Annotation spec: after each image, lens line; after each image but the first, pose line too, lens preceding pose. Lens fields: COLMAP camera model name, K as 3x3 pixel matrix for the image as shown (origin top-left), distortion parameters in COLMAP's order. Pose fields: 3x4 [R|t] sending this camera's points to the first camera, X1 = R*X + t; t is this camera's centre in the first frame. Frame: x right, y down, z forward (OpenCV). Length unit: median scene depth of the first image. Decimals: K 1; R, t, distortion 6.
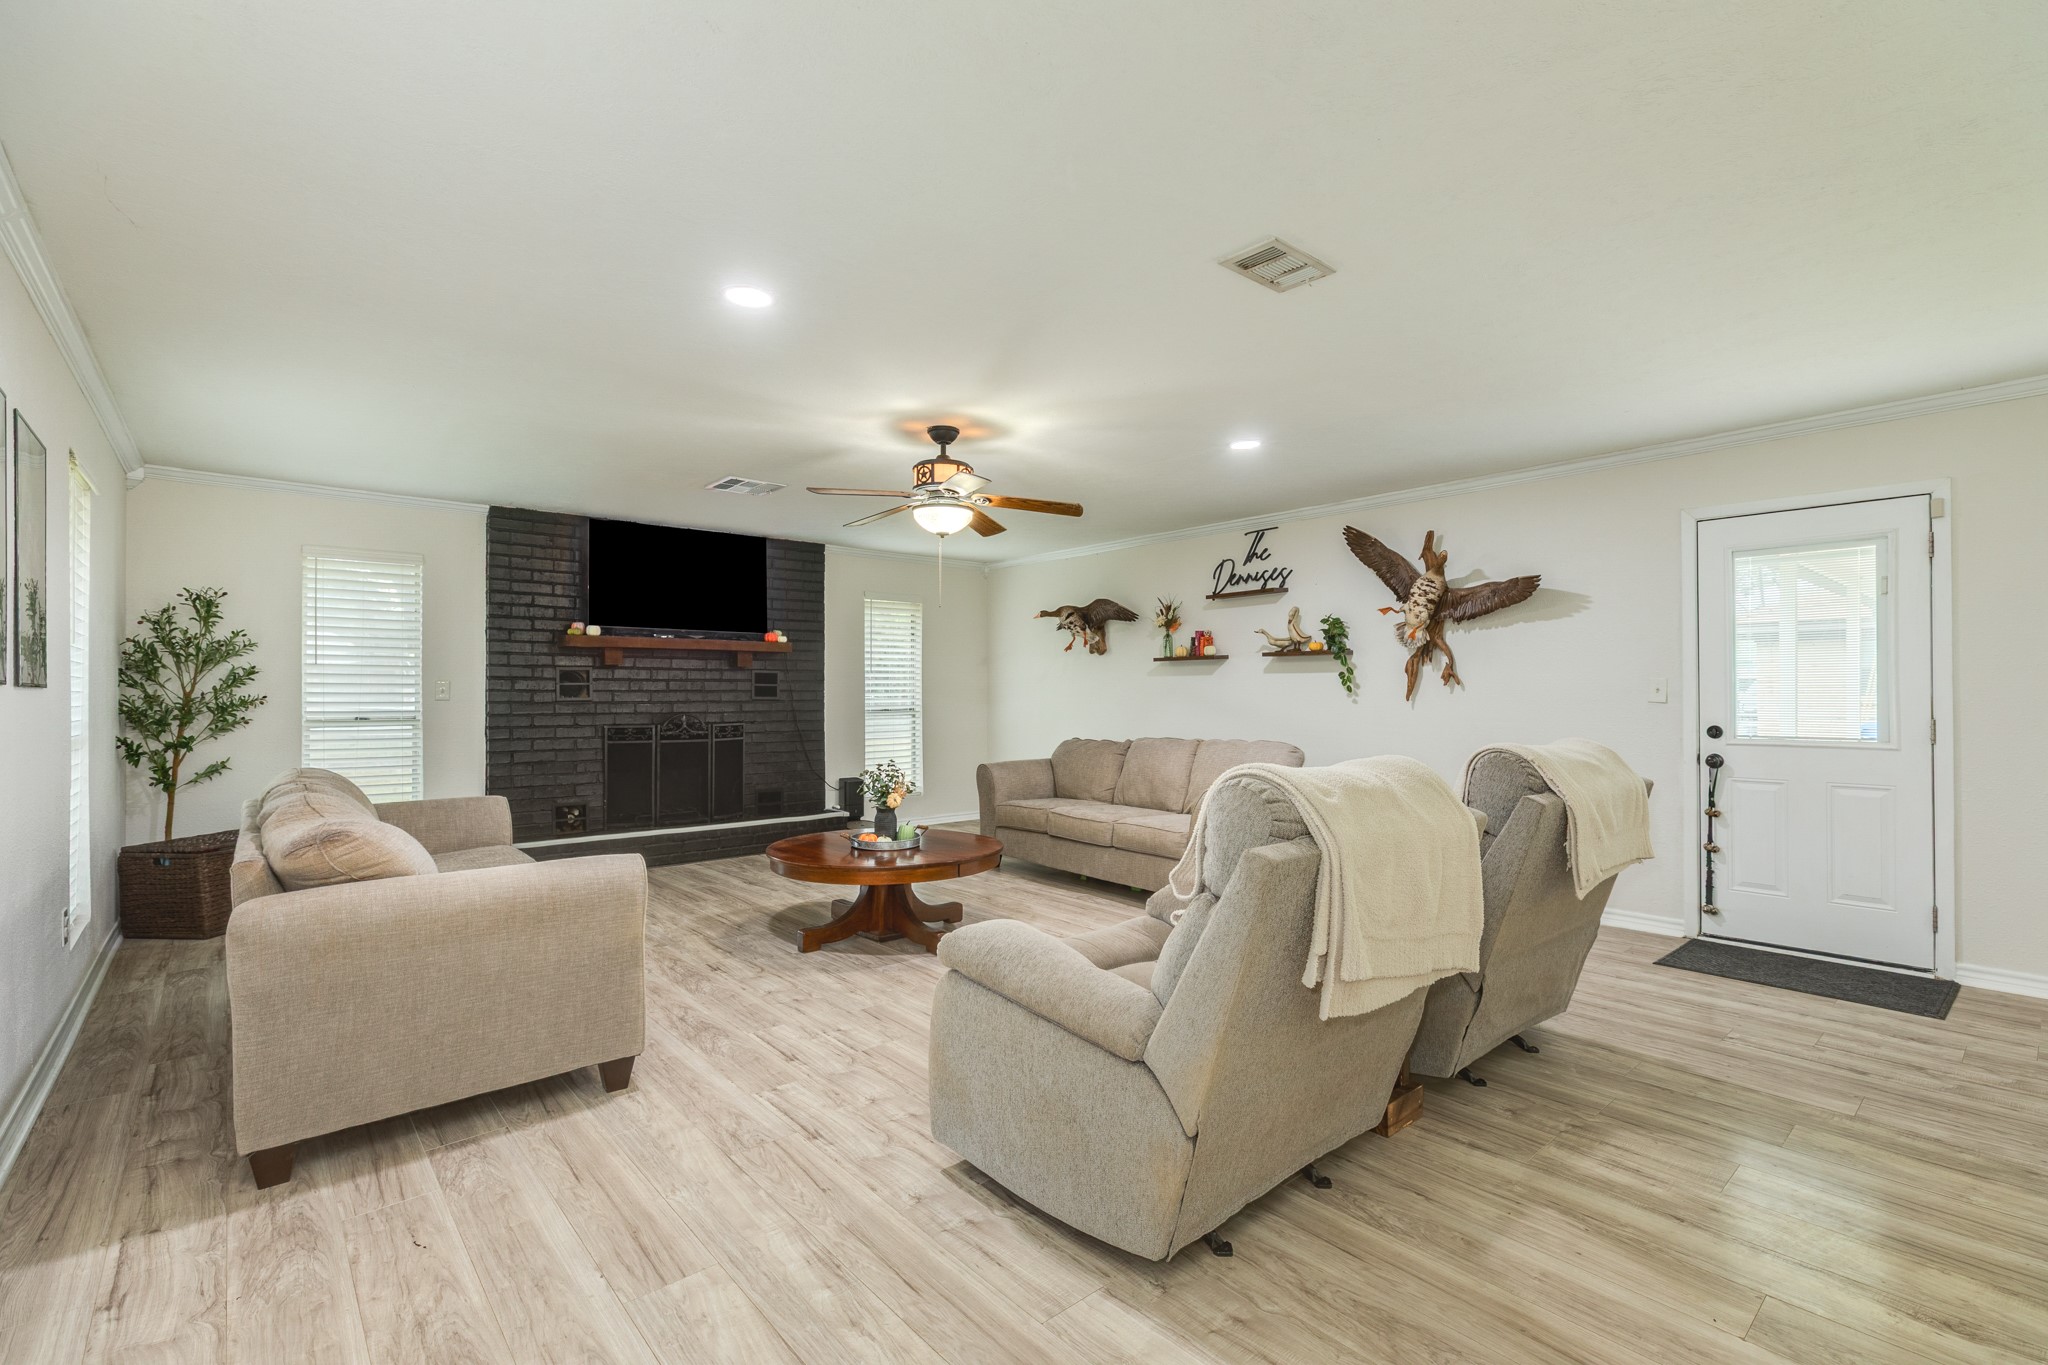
lens RADIAL K [[913.2, 0, 1019.5], [0, 913.2, 686.0], [0, 0, 1]] dist [0.004496, 0.000571]
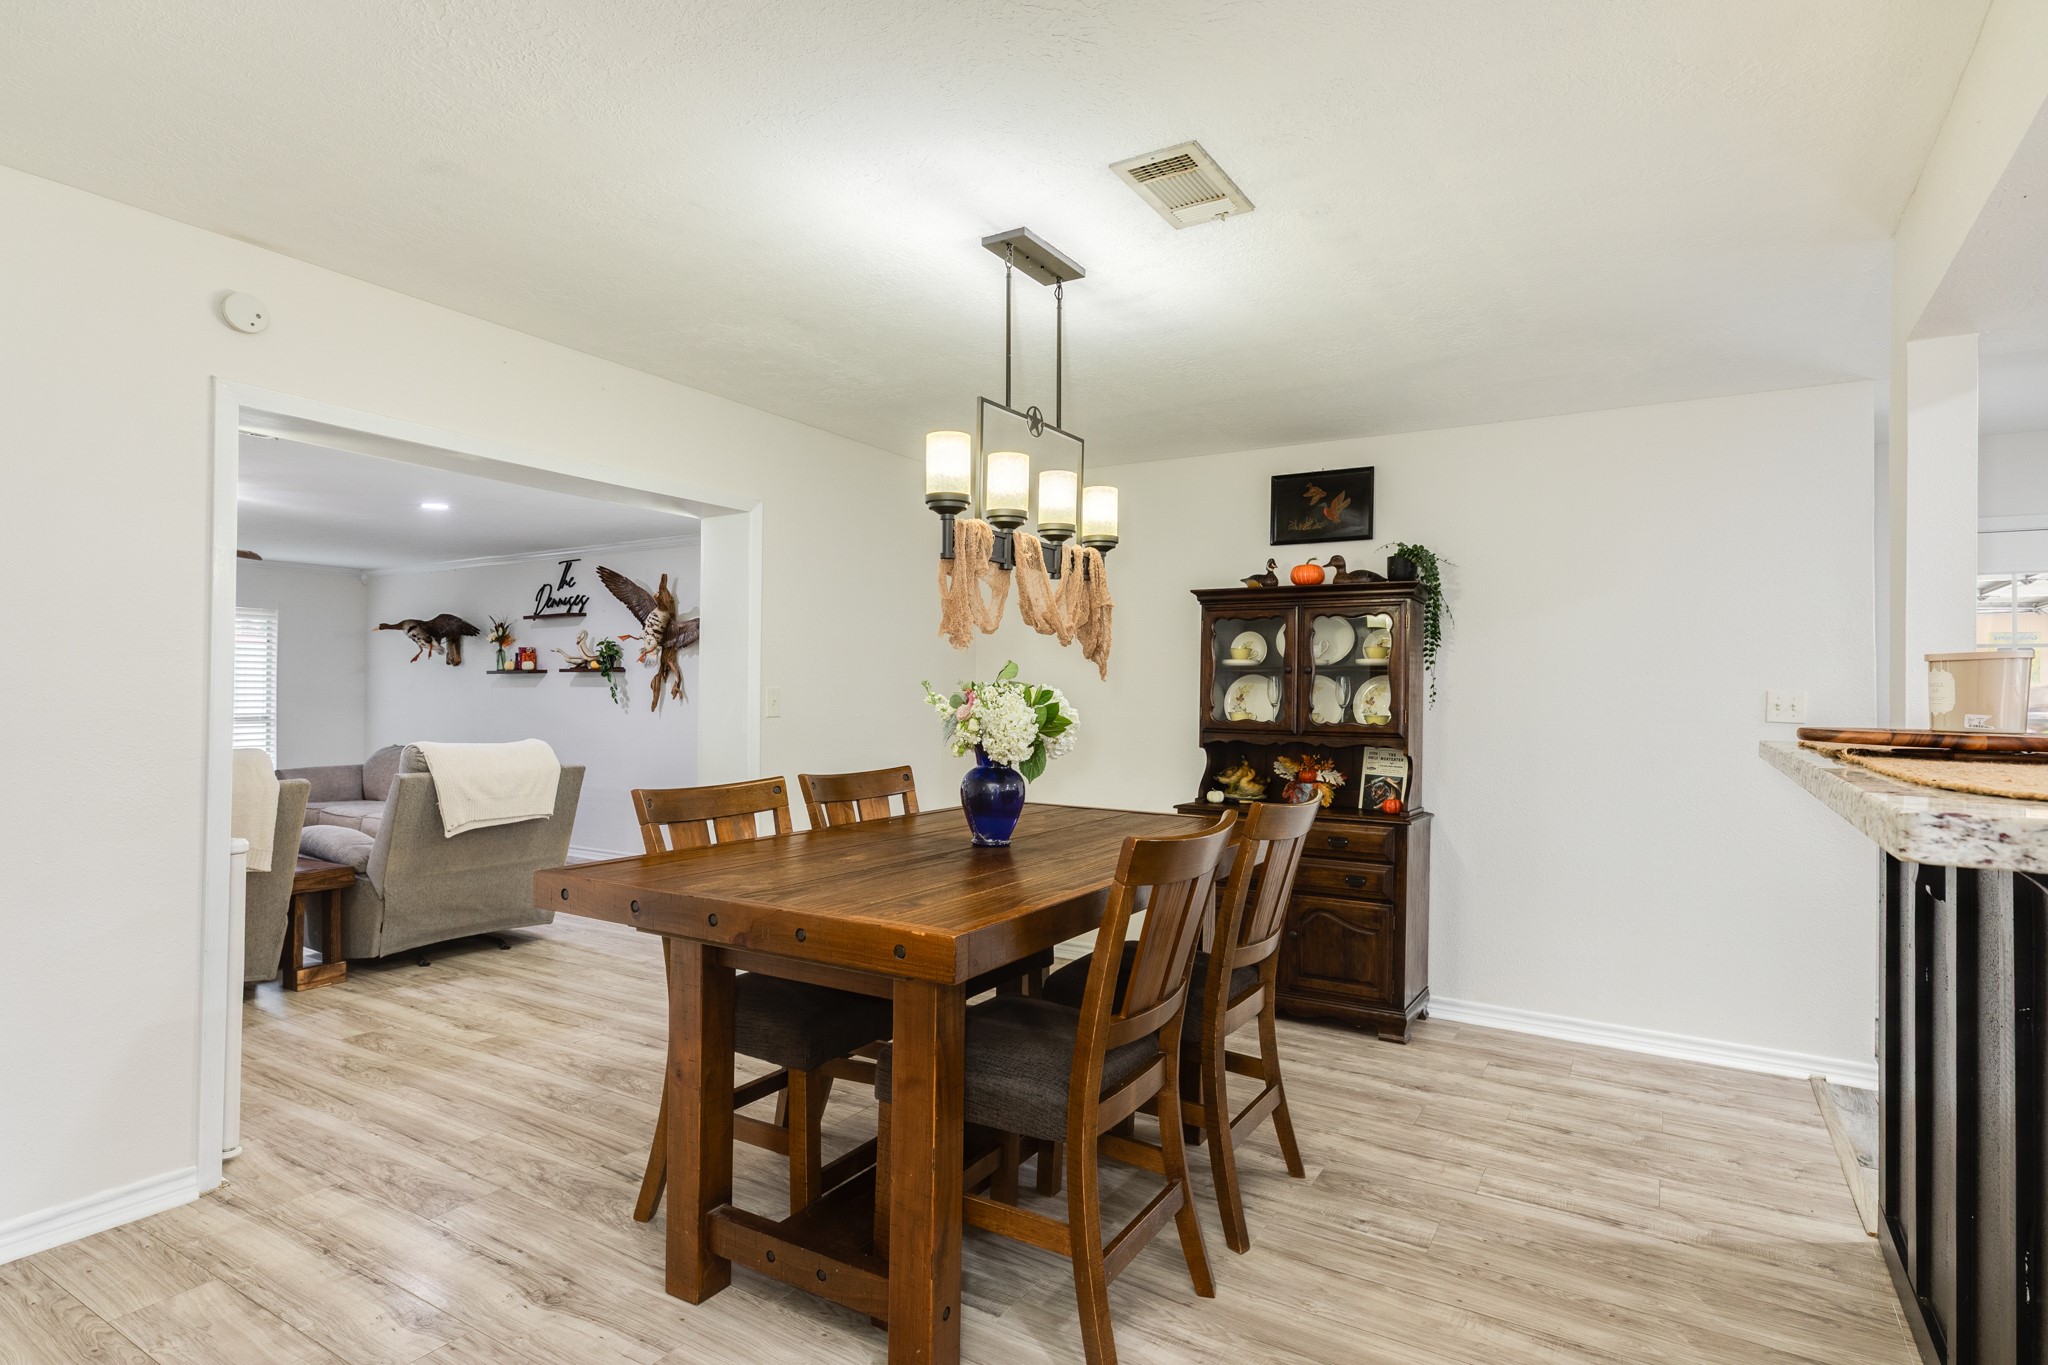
lens RADIAL K [[1038.0, 0, 1024.0], [0, 1038.0, 682.5], [0, 0, 1]] dist [-0.002058, -0.000527]
pose [[0.950786, 0.007288, 0.309764, 0.406140], [-0.006979, 0.999973, -0.002105, -0.019904], [-0.309771, -0.000161, 0.950811, -0.410558]]
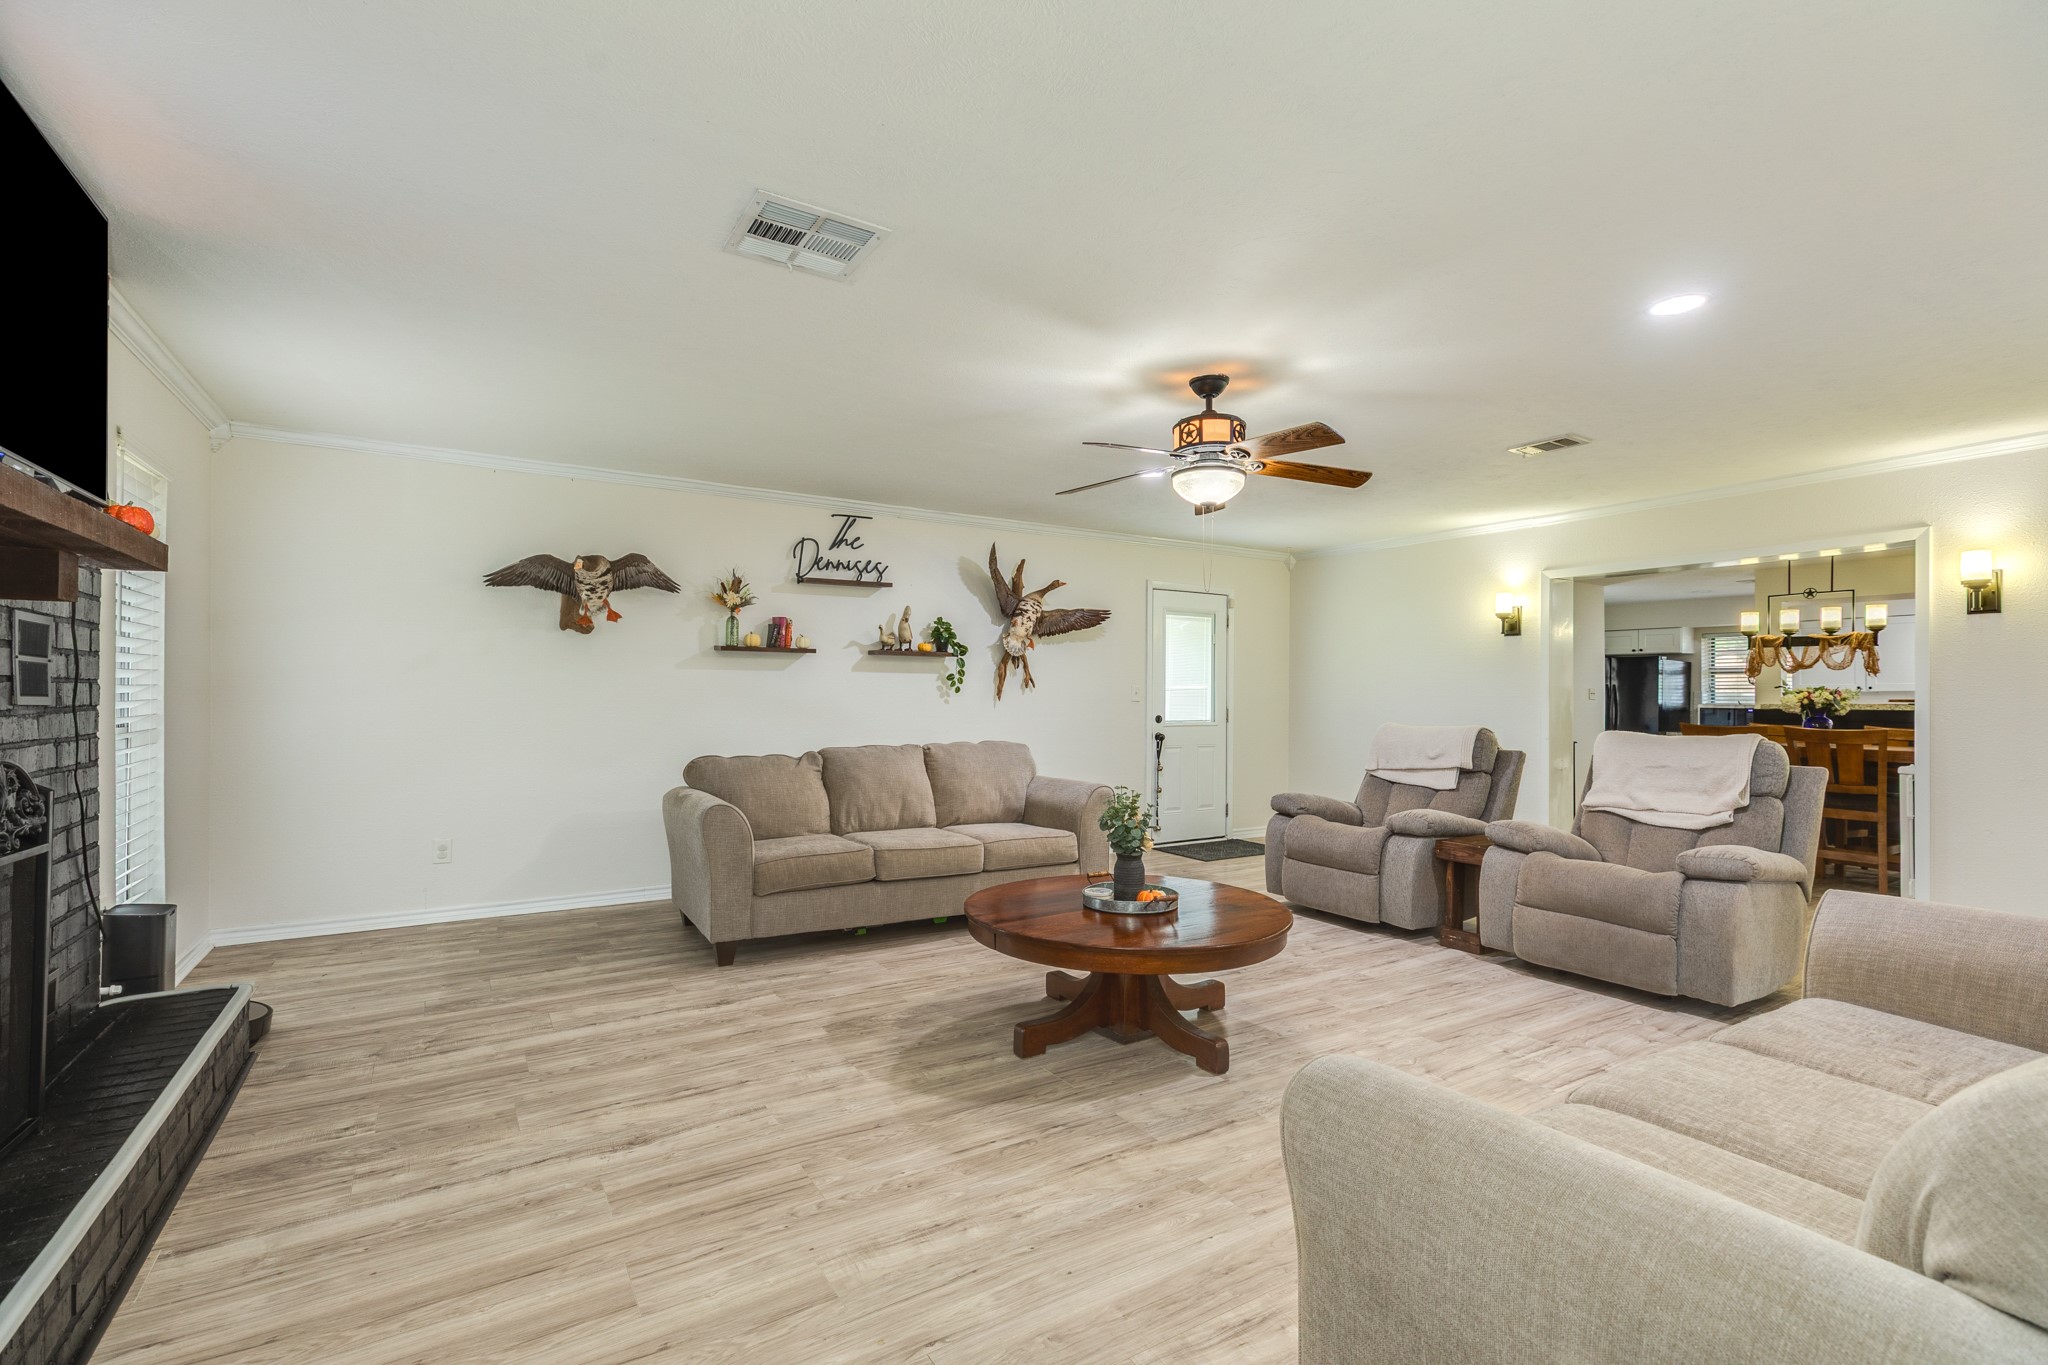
lens RADIAL K [[902.8, 0, 1019.6], [0, 902.8, 695.5], [0, 0, 1]] dist [-0.013127, 0.000009]
pose [[0.165294, -0.002177, 0.986242, -0.610505], [-0.019378, 0.999797, 0.005455, 0.002655], [-0.986054, -0.020013, 0.165219, 0.681934]]
